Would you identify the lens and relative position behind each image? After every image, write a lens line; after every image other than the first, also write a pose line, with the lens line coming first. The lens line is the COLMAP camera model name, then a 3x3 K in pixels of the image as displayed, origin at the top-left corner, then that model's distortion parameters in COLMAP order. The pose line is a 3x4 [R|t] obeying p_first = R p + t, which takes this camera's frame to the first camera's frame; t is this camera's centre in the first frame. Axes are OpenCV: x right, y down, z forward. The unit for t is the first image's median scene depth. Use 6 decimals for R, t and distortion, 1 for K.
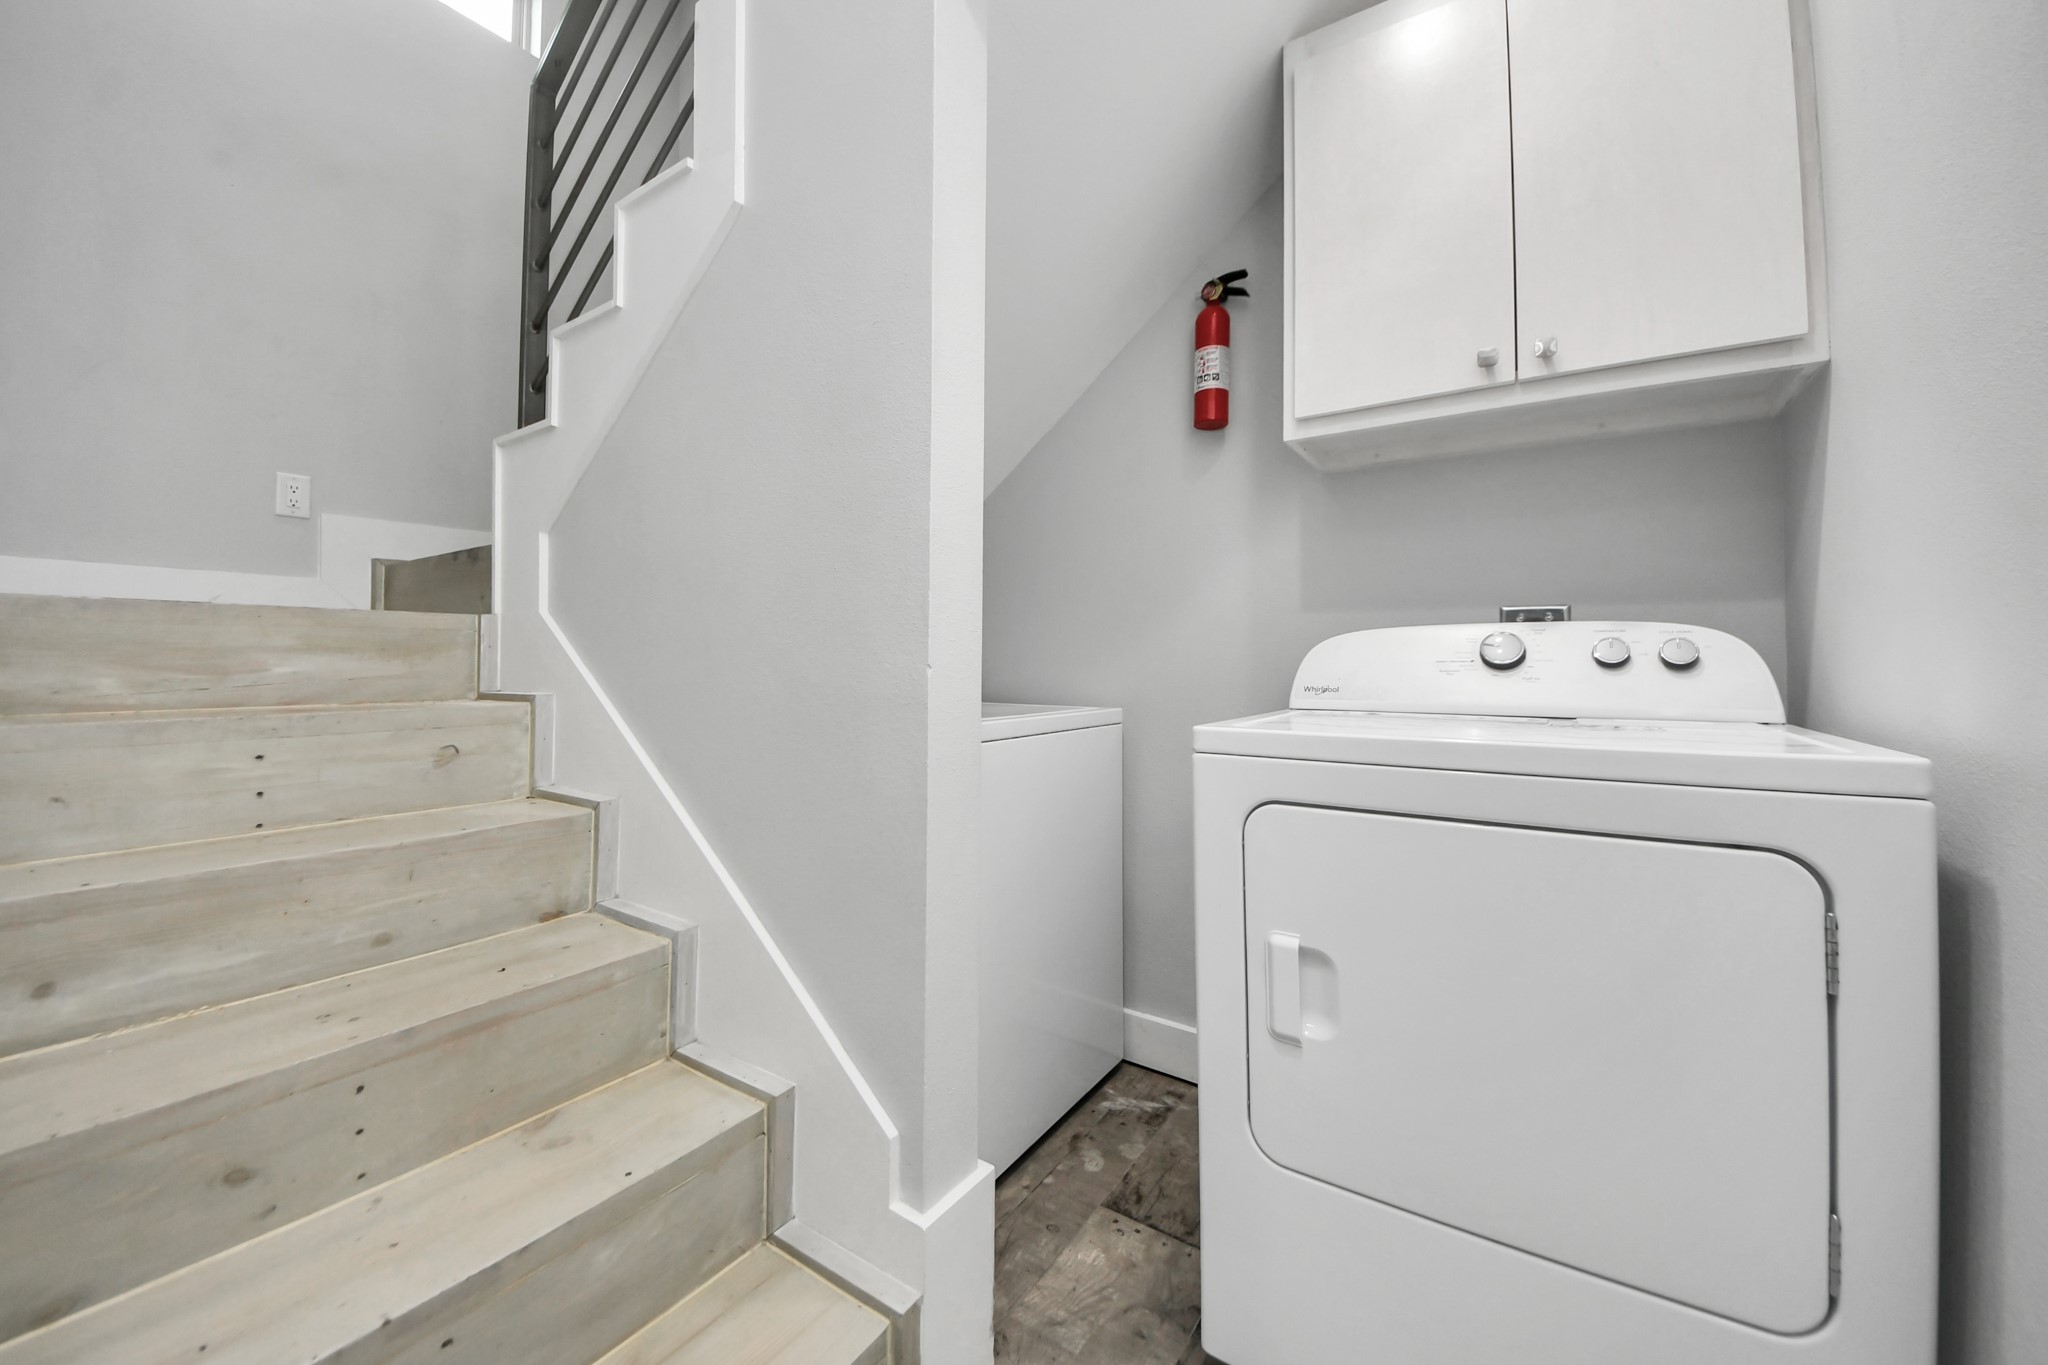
lens RADIAL K [[759.9, 0, 1025.0], [0, 759.9, 649.9], [0, 0, 1]] dist [0.021369, -0.014527]
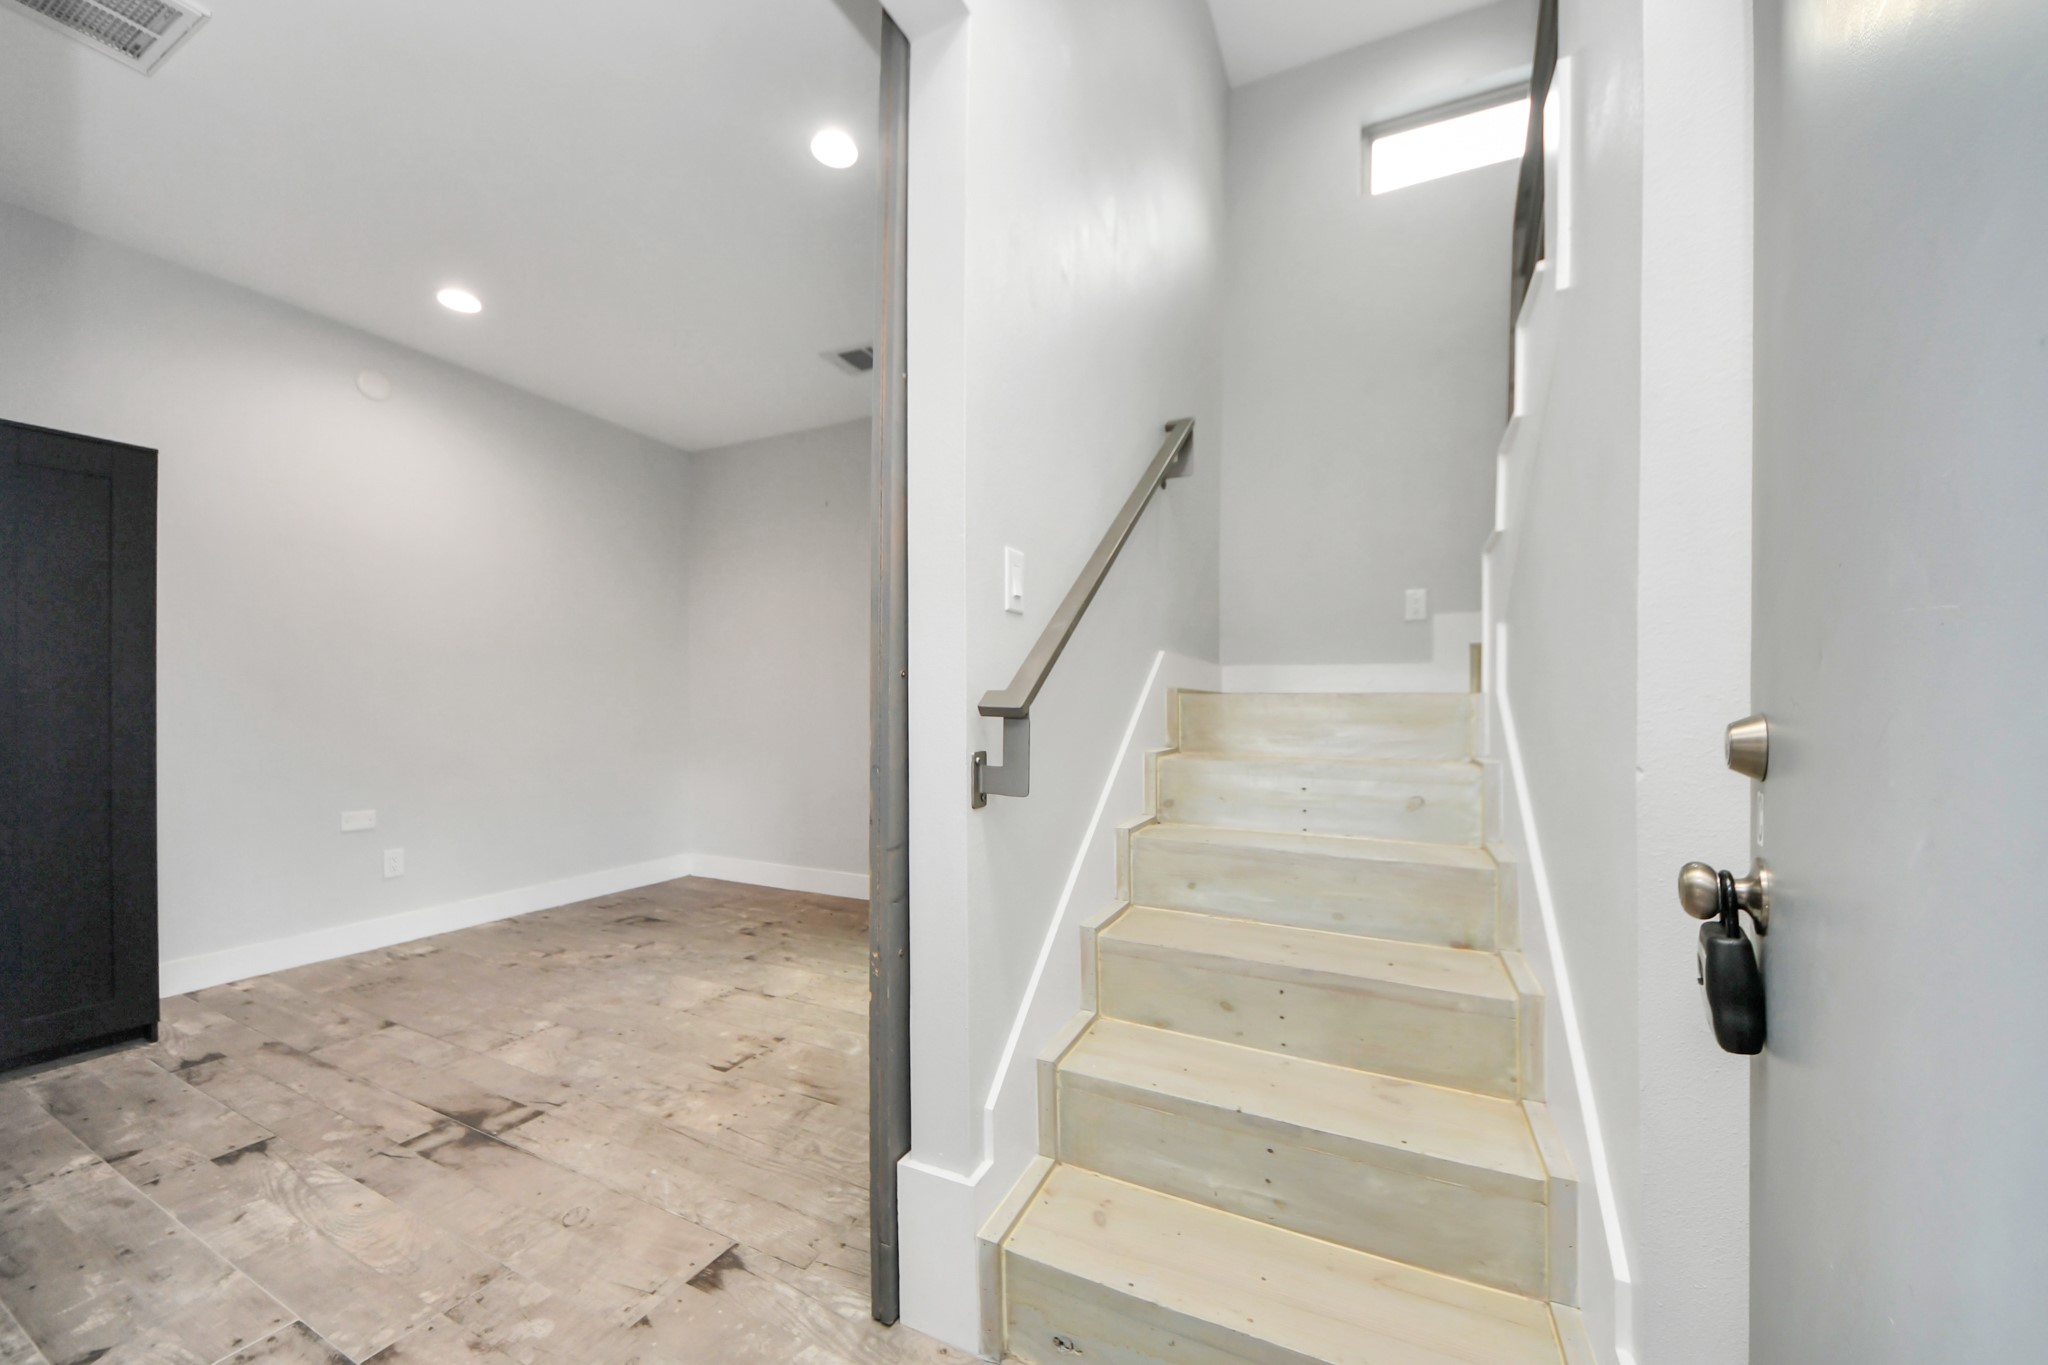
lens RADIAL K [[731.2, 0, 1015.4], [0, 731.2, 686.7], [0, 0, 1]] dist [0.017938, -0.016202]
pose [[0.162600, -0.025920, -0.986352, 0.582238], [0.006113, 0.999662, -0.025262, -0.056114], [0.986673, -0.001922, 0.162704, 0.137979]]
